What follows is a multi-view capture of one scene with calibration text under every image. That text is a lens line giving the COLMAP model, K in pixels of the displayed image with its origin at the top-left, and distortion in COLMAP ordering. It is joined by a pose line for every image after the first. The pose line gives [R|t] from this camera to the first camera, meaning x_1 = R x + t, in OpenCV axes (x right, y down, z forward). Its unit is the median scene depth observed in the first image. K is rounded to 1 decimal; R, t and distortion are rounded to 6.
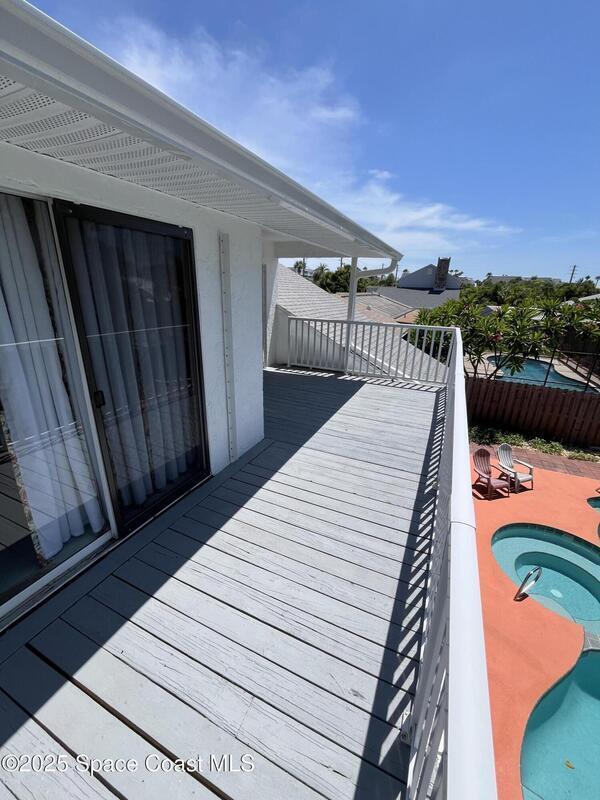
lens RADIAL K [[324.7, 0, 300.0], [0, 324.7, 400.0], [0, 0, 1]] dist [-0.001410, -0.000192]
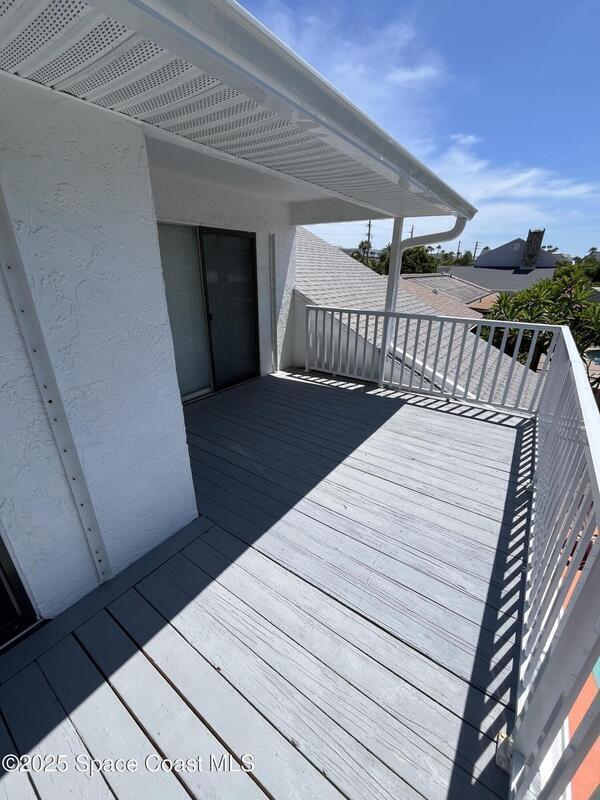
lens RADIAL K [[321.4, 0, 301.3], [0, 321.4, 397.9], [0, 0, 1]] dist [0.000438, 0.000094]
pose [[0.981735, 0.053309, -0.182630, 0.102602], [-0.045224, 0.997816, 0.048152, -0.081938], [0.184798, -0.039013, 0.982002, 0.270153]]
